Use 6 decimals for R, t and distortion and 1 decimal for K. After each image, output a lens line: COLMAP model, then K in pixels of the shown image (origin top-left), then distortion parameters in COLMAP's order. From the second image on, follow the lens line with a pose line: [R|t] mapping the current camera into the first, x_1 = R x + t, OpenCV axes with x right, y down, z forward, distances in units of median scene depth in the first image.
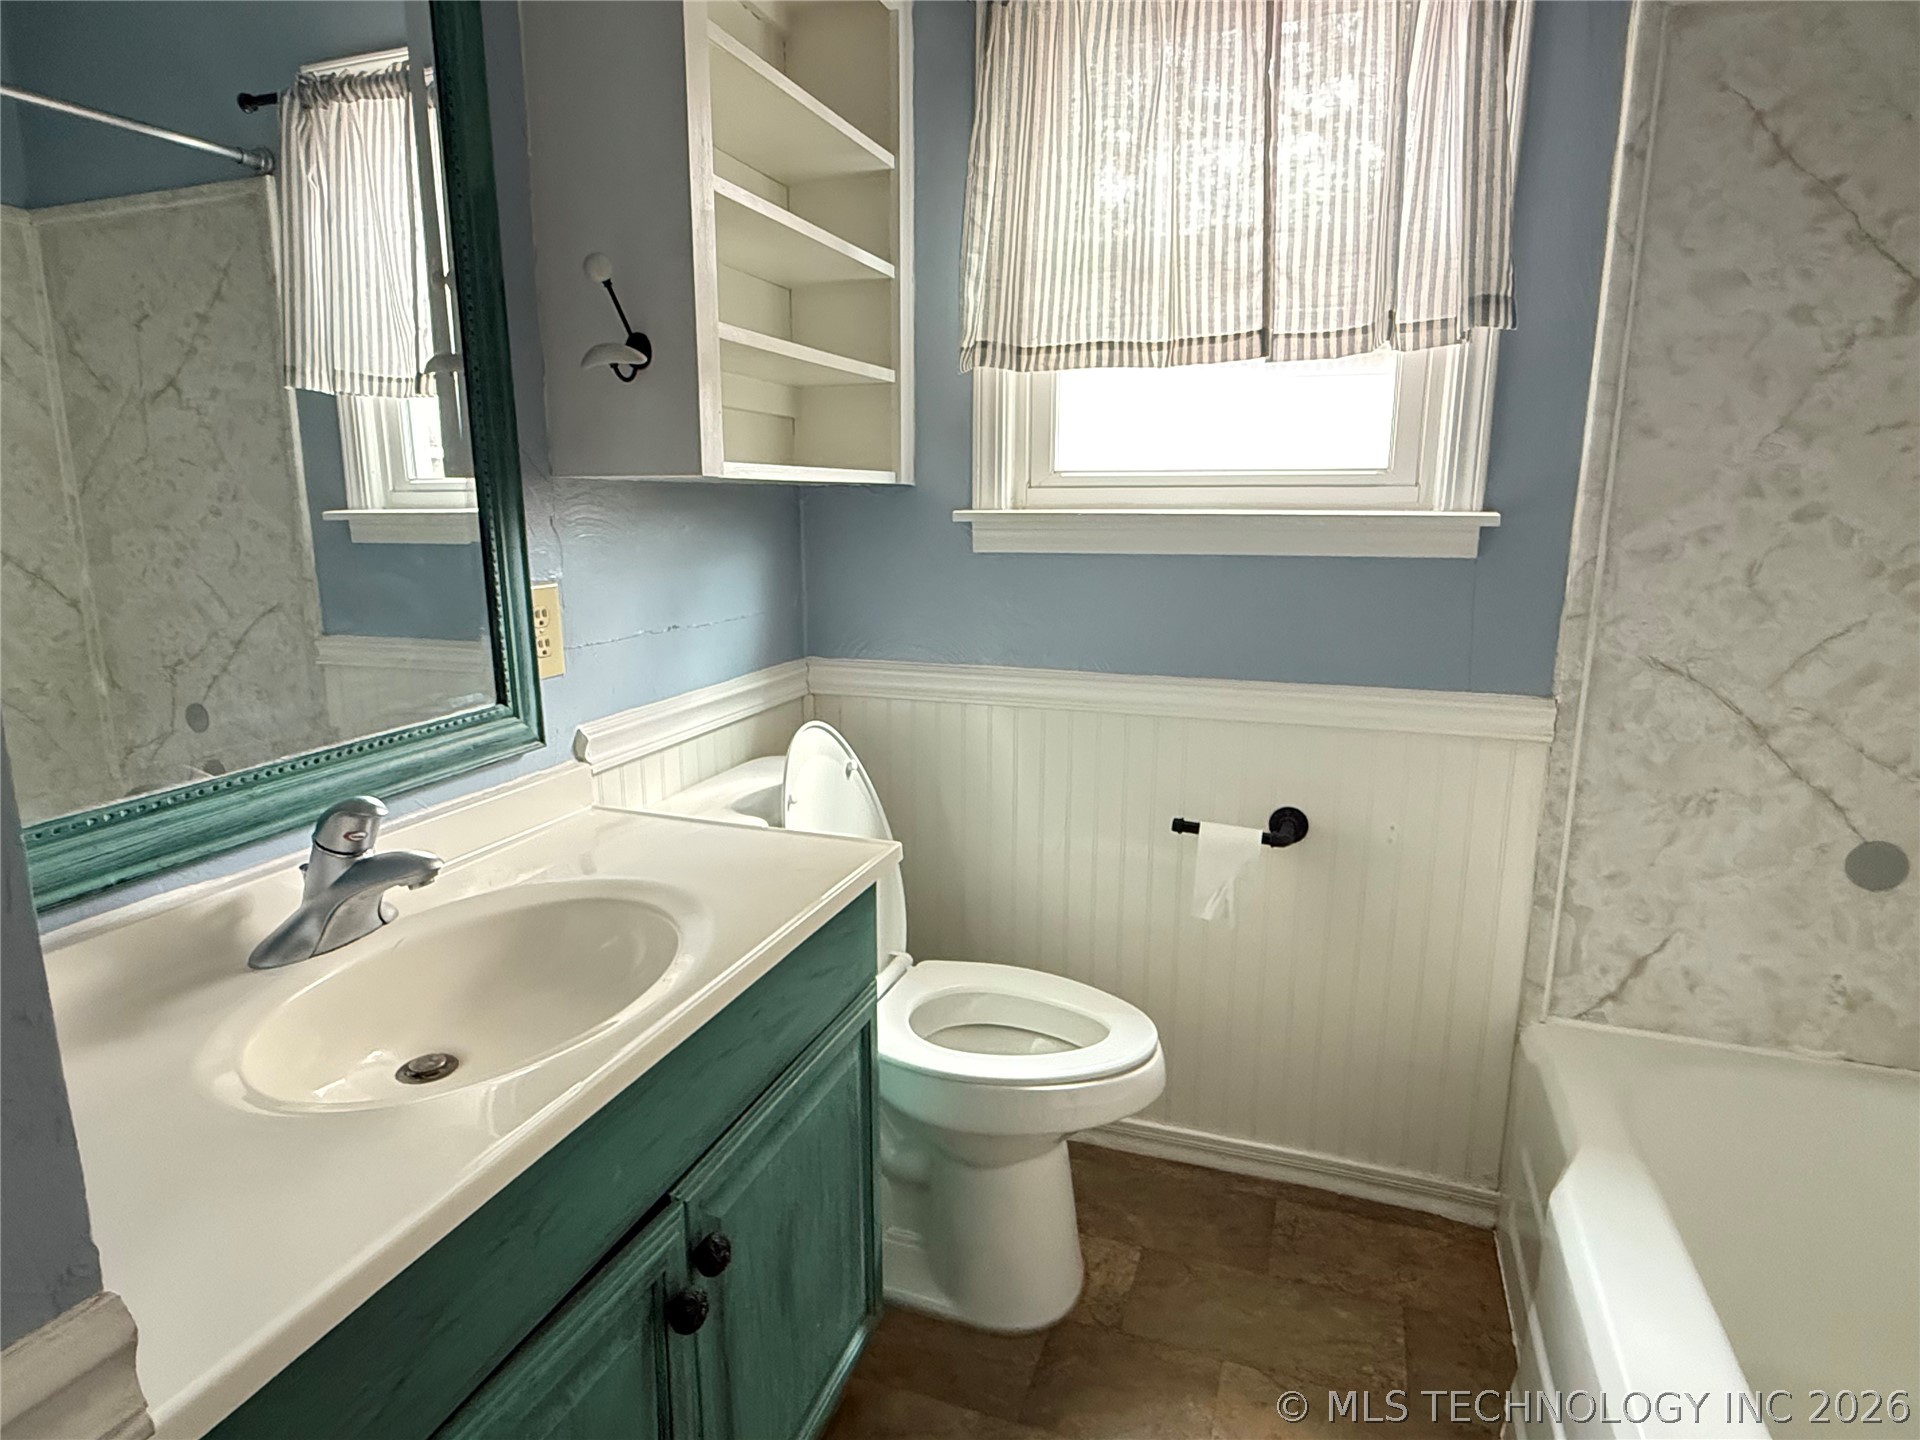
lens RADIAL K [[1078.7, 0, 955.2], [0, 1078.7, 723.1], [0, 0, 1]] dist [0.002133, -0.000291]
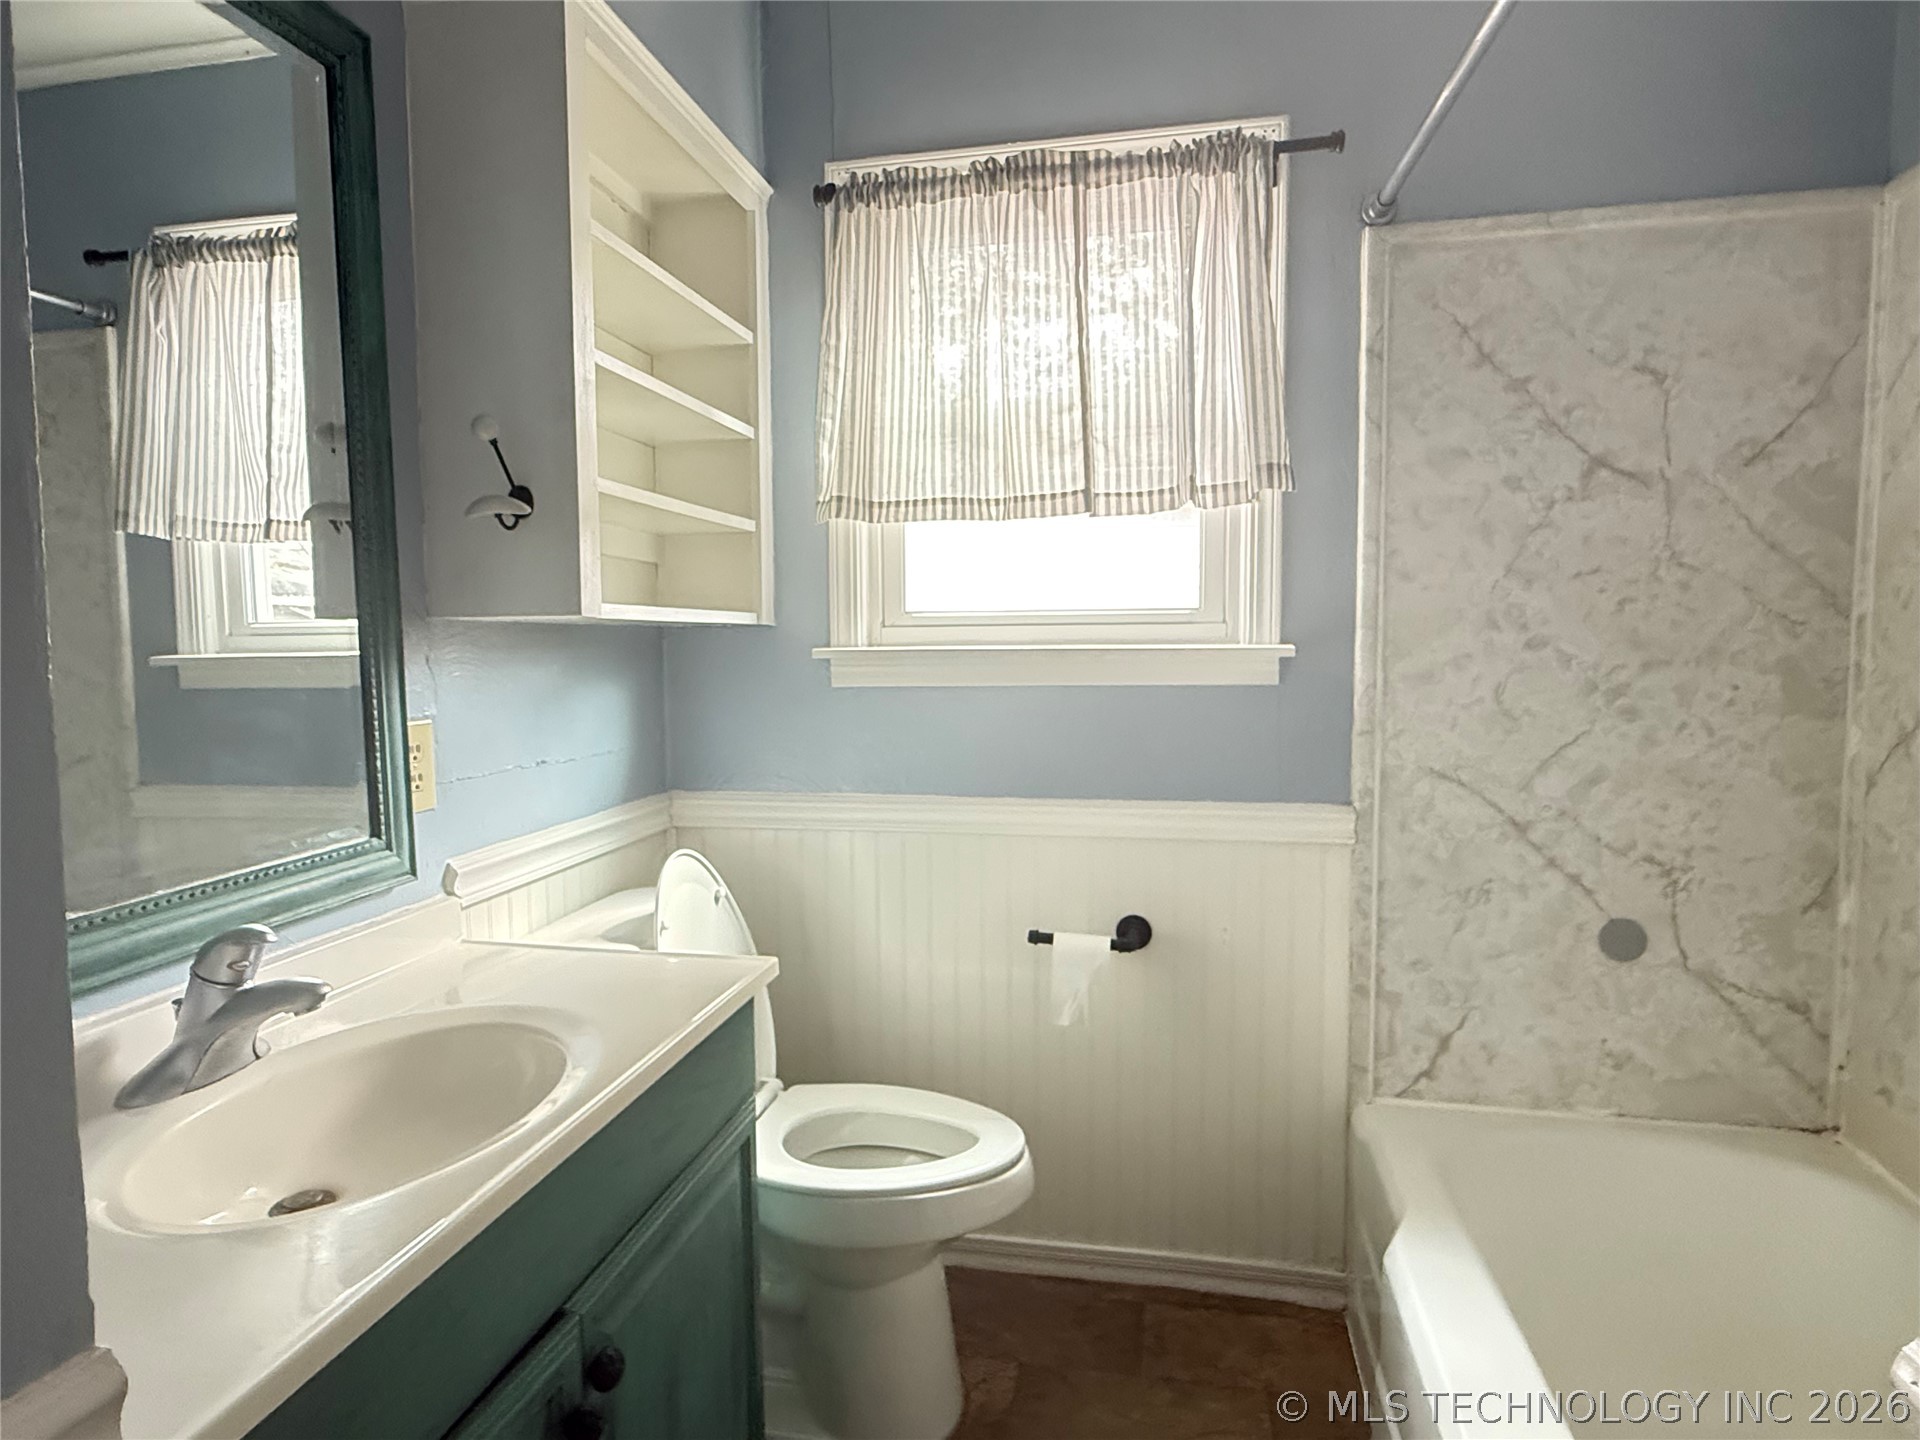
lens RADIAL K [[1078.7, 0, 963.1], [0, 1078.7, 719.5], [0, 0, 1]] dist [0.002133, -0.000291]
pose [[0.988406, -0.019476, 0.150578, -0.018984], [0.039266, 0.990789, -0.129594, 0.018665], [-0.146667, 0.134004, 0.980067, -0.063967]]
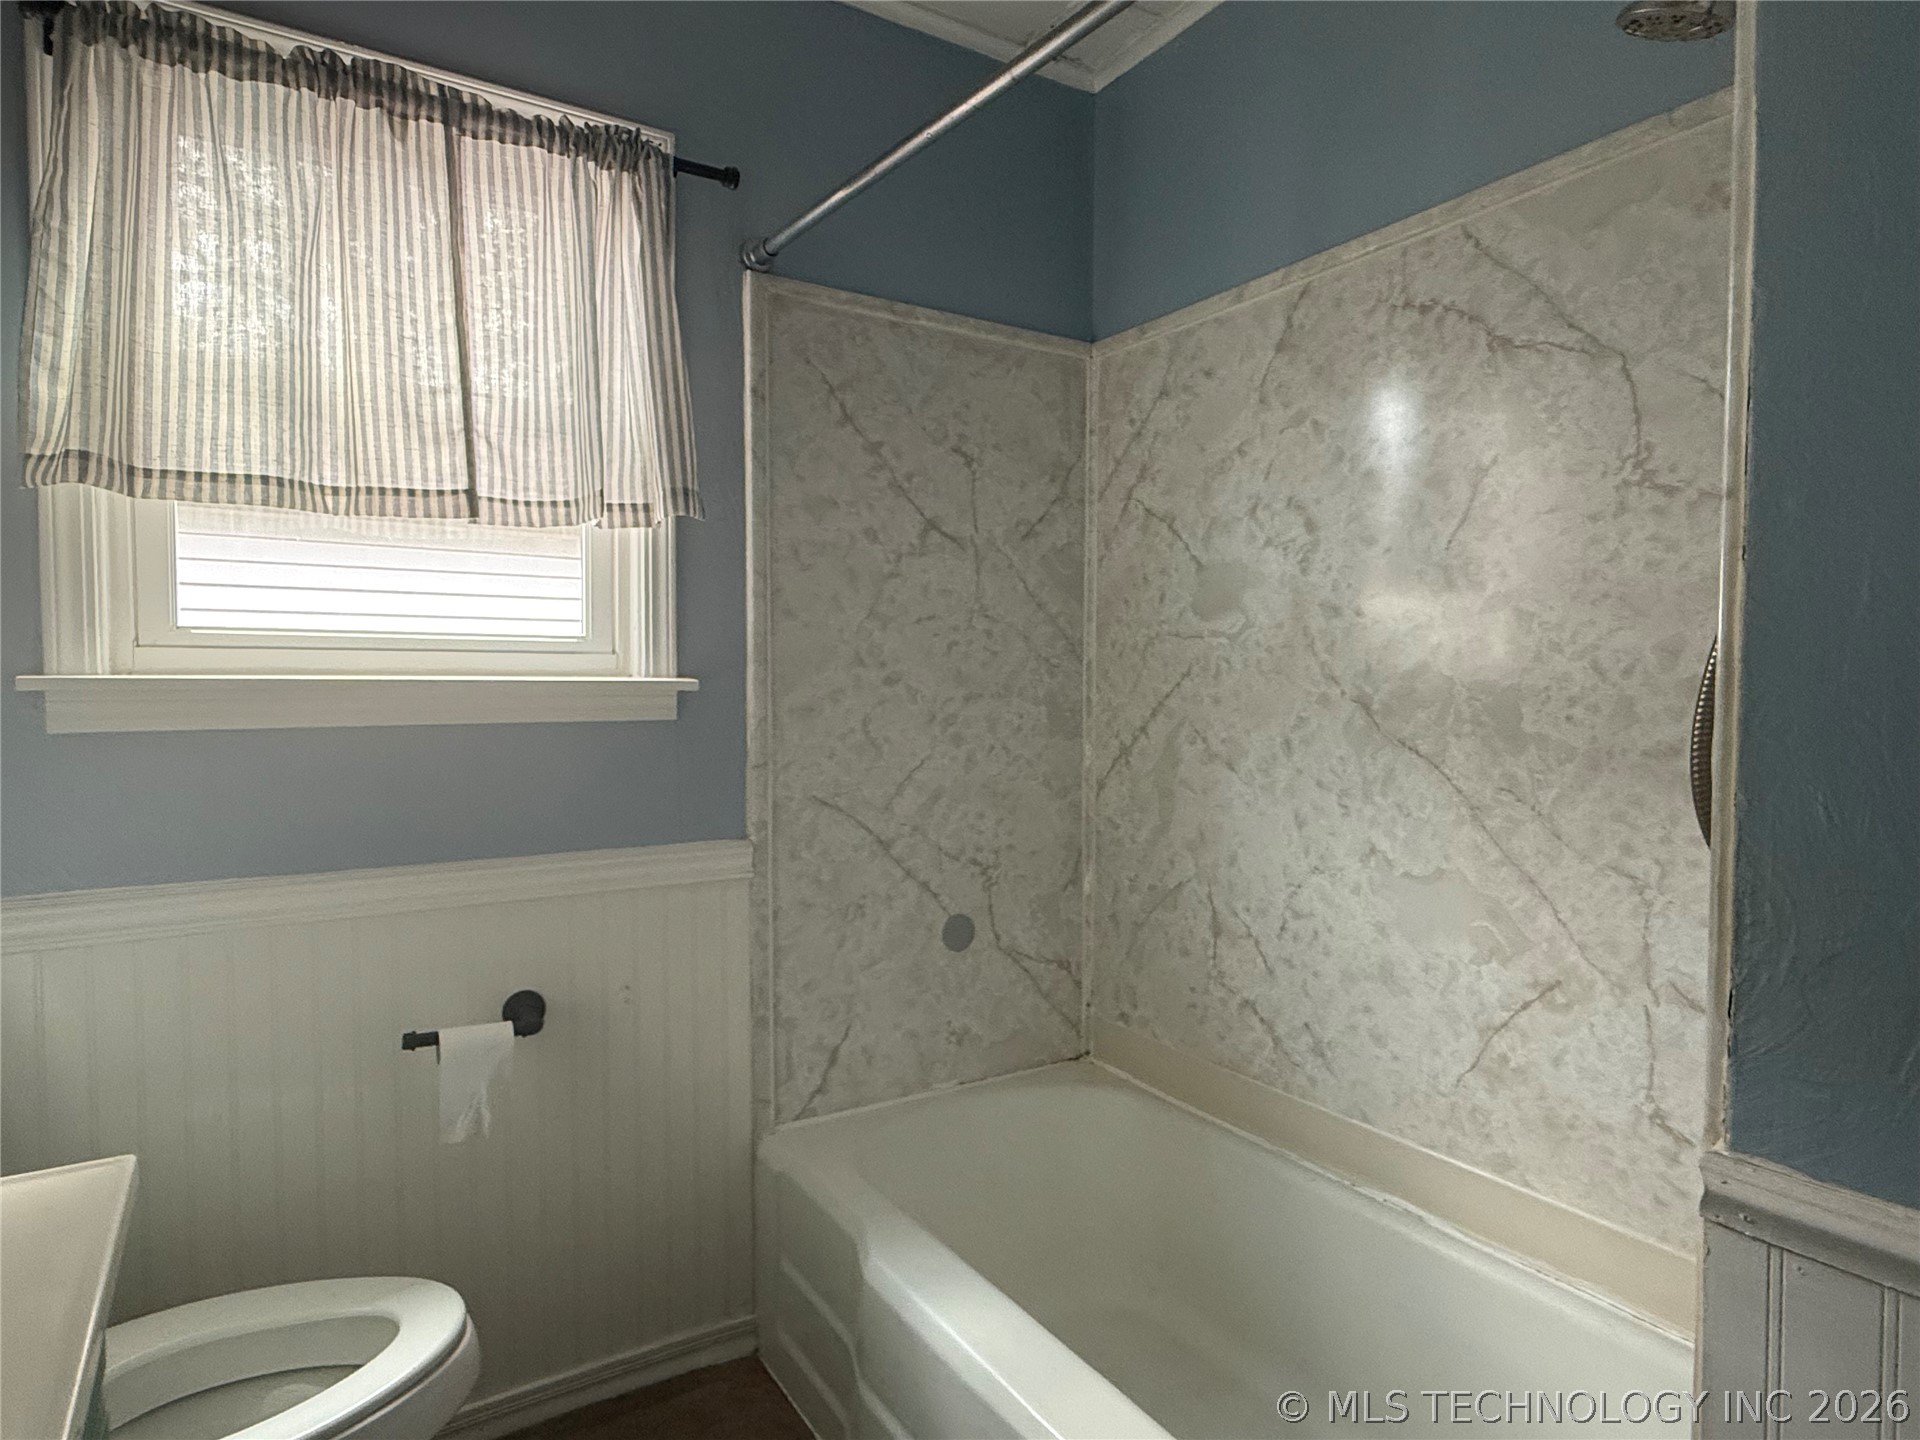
lens RADIAL K [[1078.7, 0, 948.7], [0, 1078.7, 715.8], [0, 0, 1]] dist [0.002133, -0.000291]
pose [[0.614185, -0.027505, 0.788683, -0.208936], [0.152243, 0.984749, -0.084216, -0.022859], [-0.774338, 0.171796, 0.609005, 0.123410]]
